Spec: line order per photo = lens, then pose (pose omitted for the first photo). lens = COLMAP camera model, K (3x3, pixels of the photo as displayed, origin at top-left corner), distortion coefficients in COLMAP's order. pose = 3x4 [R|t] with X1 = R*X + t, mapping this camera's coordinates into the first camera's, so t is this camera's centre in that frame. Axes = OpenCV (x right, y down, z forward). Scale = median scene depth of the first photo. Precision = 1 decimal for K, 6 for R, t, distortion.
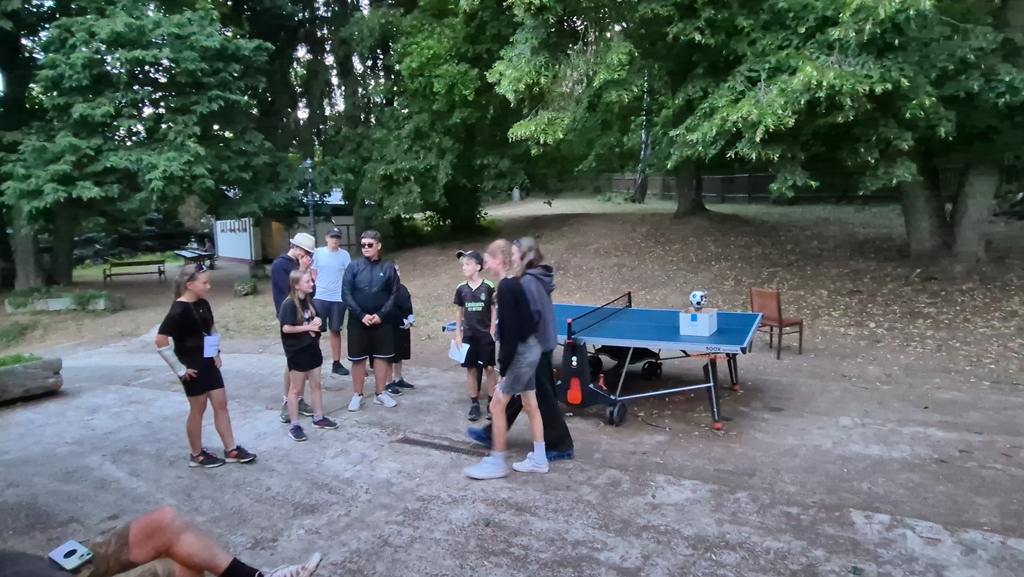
lens RADIAL K [[591.8, 0, 512.7], [0, 591.8, 279.5], [0, 0, 1]] dist [0.002339, 0.002453]
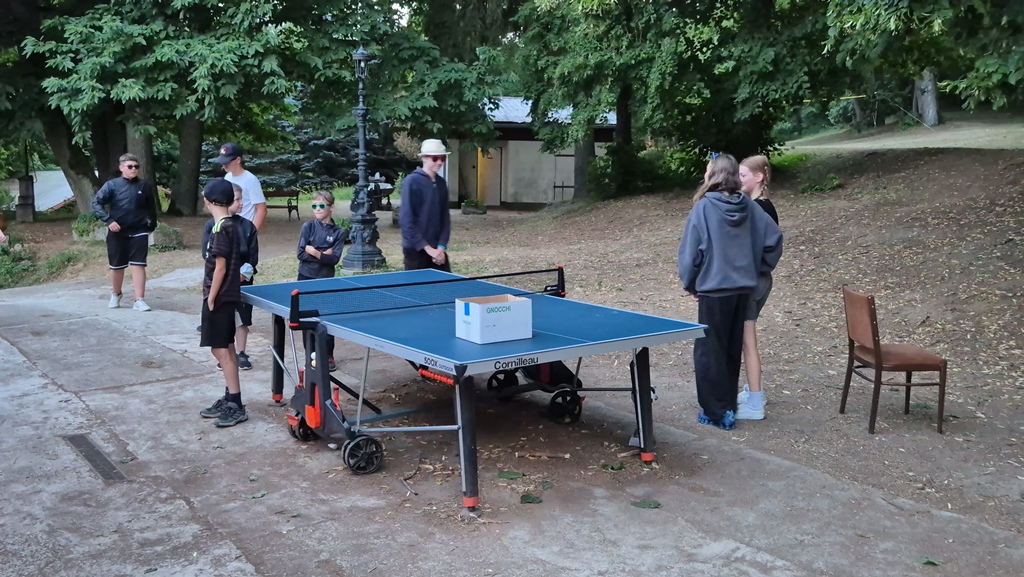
lens RADIAL K [[947.8, 0, 517.7], [0, 947.8, 282.8], [0, 0, 1]] dist [0.052149, 0.000000]
pose [[0.895856, 0.096310, -0.433781, 0.364883], [-0.081764, 0.995288, 0.052118, -0.006020], [0.436757, -0.011223, 0.899510, 0.098790]]
